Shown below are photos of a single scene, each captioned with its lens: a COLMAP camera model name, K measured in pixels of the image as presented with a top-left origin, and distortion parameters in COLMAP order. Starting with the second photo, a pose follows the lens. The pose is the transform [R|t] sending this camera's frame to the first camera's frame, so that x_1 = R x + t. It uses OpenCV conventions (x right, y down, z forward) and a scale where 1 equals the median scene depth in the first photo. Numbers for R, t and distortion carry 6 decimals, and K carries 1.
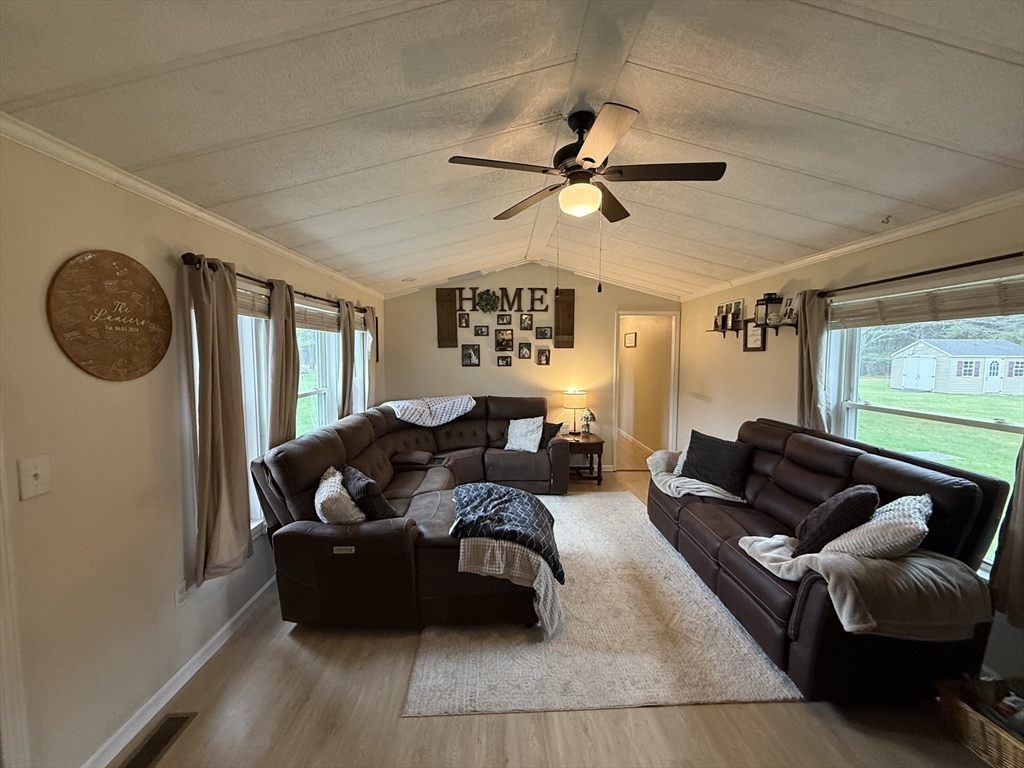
lens RADIAL K [[406.6, 0, 510.1], [0, 406.6, 381.4], [0, 0, 1]] dist [0.001419, 0.000197]
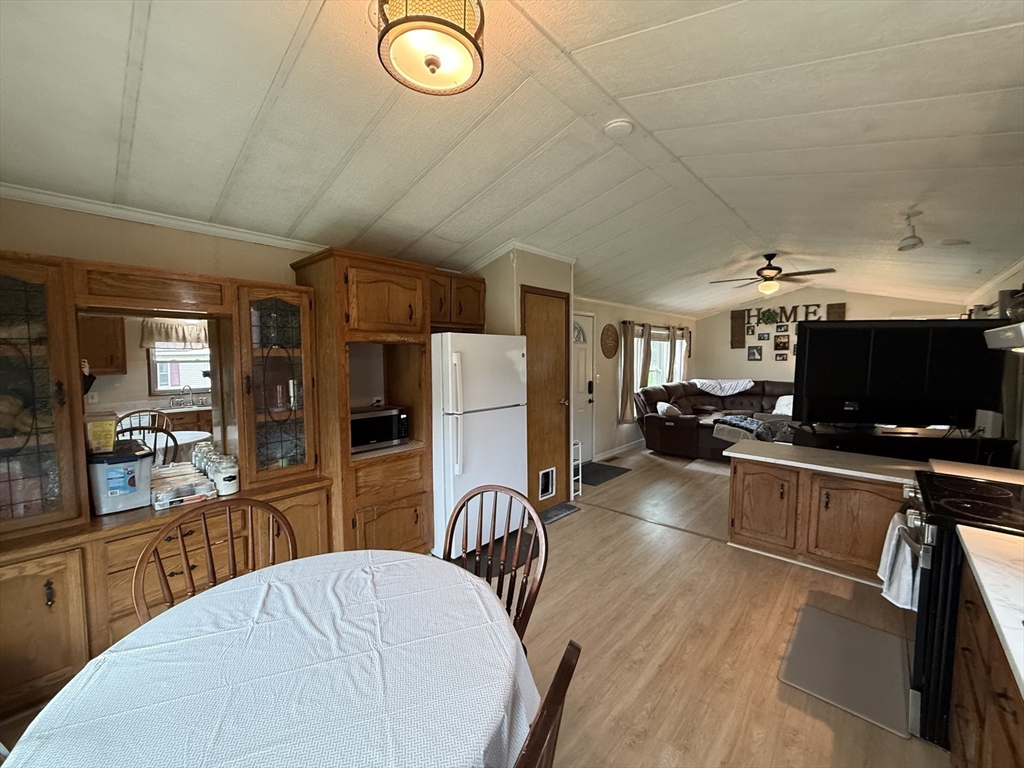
lens RADIAL K [[406.6, 0, 510.1], [0, 406.6, 381.4], [0, 0, 1]] dist [0.001419, 0.000197]
pose [[0.724035, 0.039065, -0.688656, 0.304482], [-0.044296, 0.998967, 0.010096, 0.067405], [0.688339, 0.023195, 0.725018, -0.746975]]
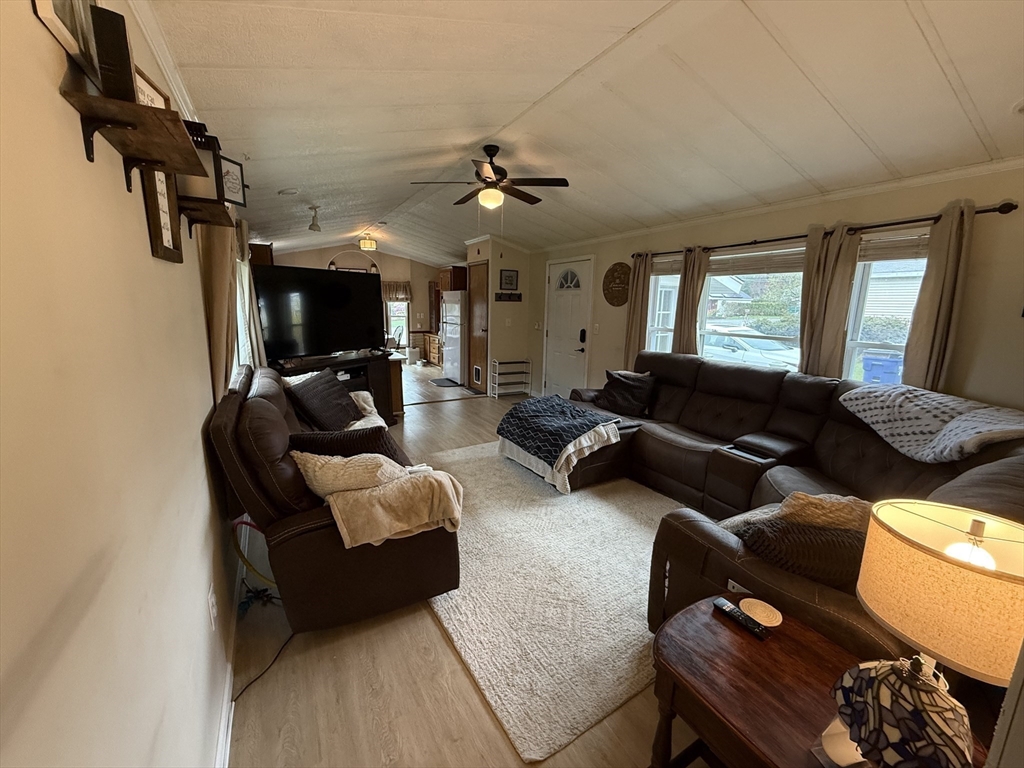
lens RADIAL K [[406.6, 0, 510.1], [0, 406.6, 381.4], [0, 0, 1]] dist [0.001419, 0.000197]
pose [[-0.871767, 0.064158, -0.485702, 0.388399], [-0.063860, 0.968049, 0.242493, -0.047097], [0.485741, 0.242415, -0.839816, 1.067390]]
